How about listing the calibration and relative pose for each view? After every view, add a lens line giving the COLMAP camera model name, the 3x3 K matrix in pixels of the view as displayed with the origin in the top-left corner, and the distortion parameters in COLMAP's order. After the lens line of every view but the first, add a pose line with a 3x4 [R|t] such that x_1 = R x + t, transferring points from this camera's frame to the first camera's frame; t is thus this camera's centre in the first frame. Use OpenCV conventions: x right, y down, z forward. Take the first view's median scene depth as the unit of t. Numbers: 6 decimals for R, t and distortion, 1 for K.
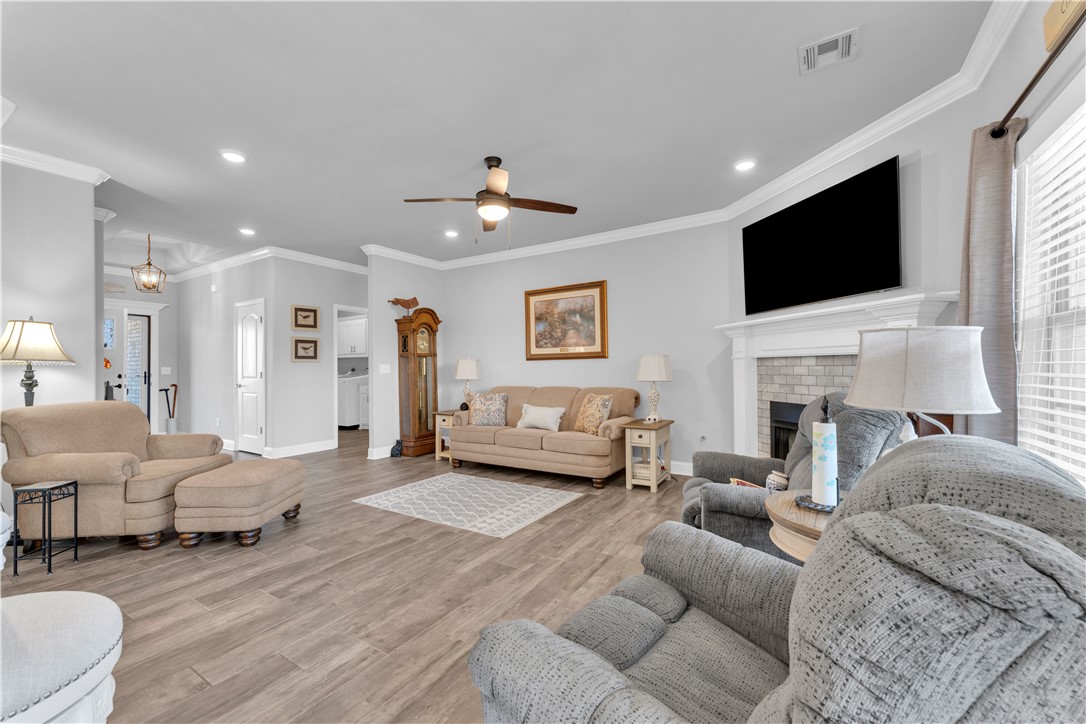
lens RADIAL K [[437.8, 0, 540.1], [0, 437.8, 363.8], [0, 0, 1]] dist [0.001390, -0.000008]
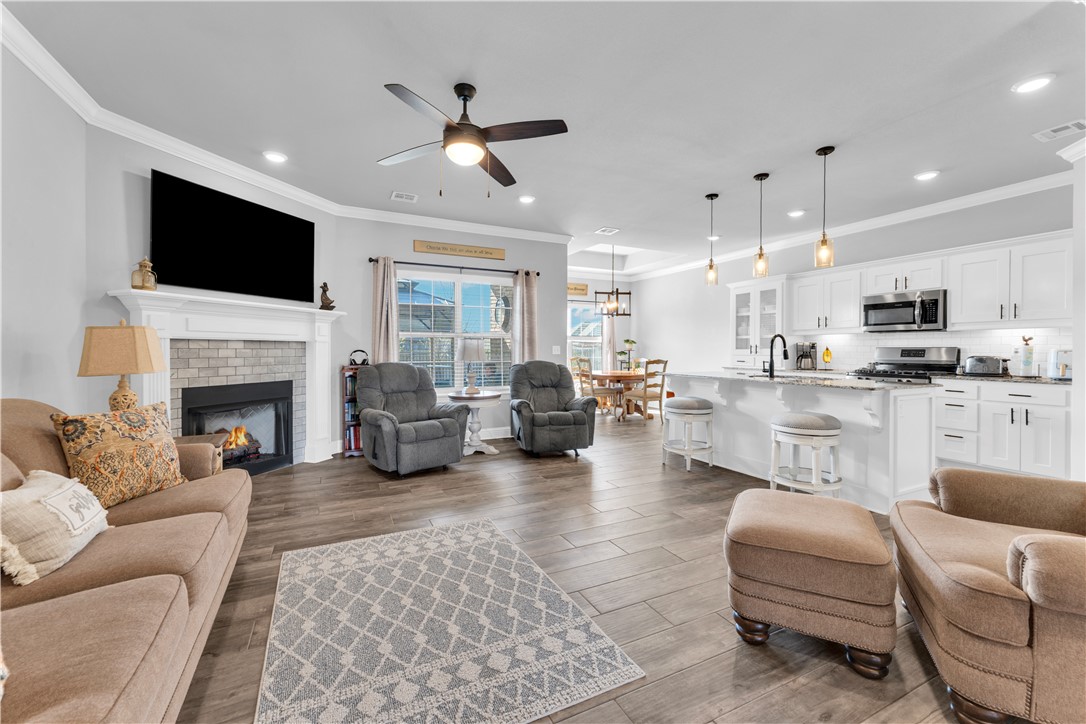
lens RADIAL K [[444.1, 0, 540.2], [0, 444.1, 349.6], [0, 0, 1]] dist [0.002257, 0.000093]
pose [[-0.850957, 0.007420, 0.525182, -0.603287], [0.000386, 0.999909, -0.013503, 0.021175], [-0.525234, -0.011288, -0.850883, 1.498181]]
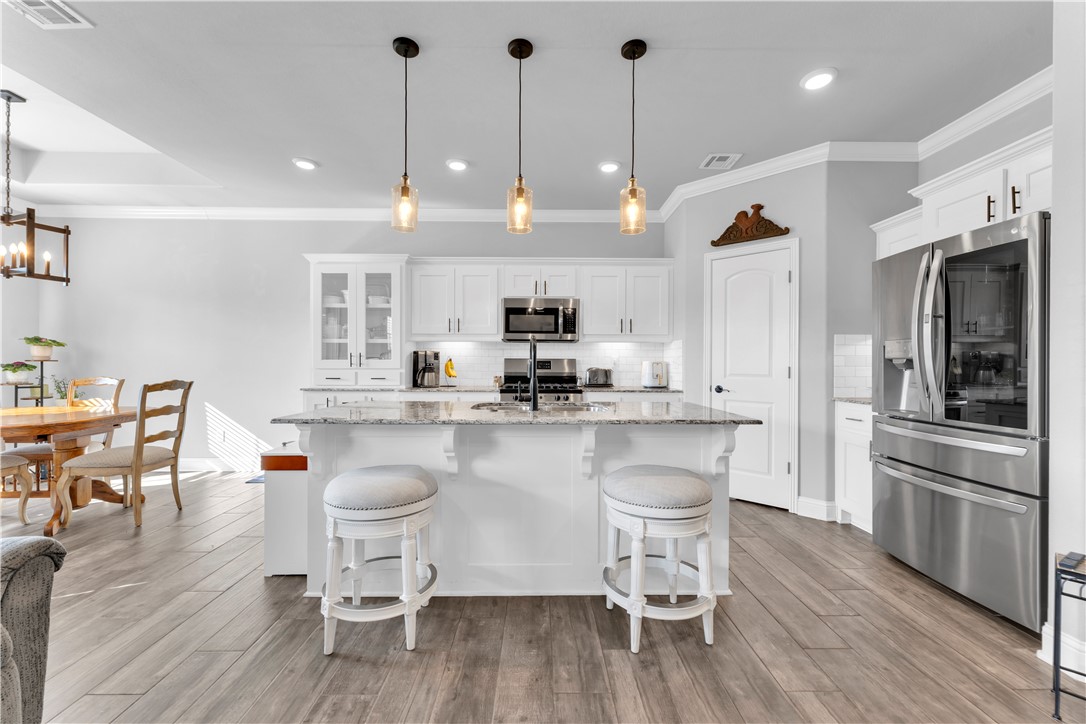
lens RADIAL K [[437.8, 0, 540.1], [0, 437.8, 363.8], [0, 0, 1]] dist [0.001390, -0.000008]
pose [[-0.836304, 0.007379, -0.548217, -0.168441], [0.007807, 0.999968, 0.001551, 0.008480], [0.548211, -0.002983, -0.836335, 0.769890]]
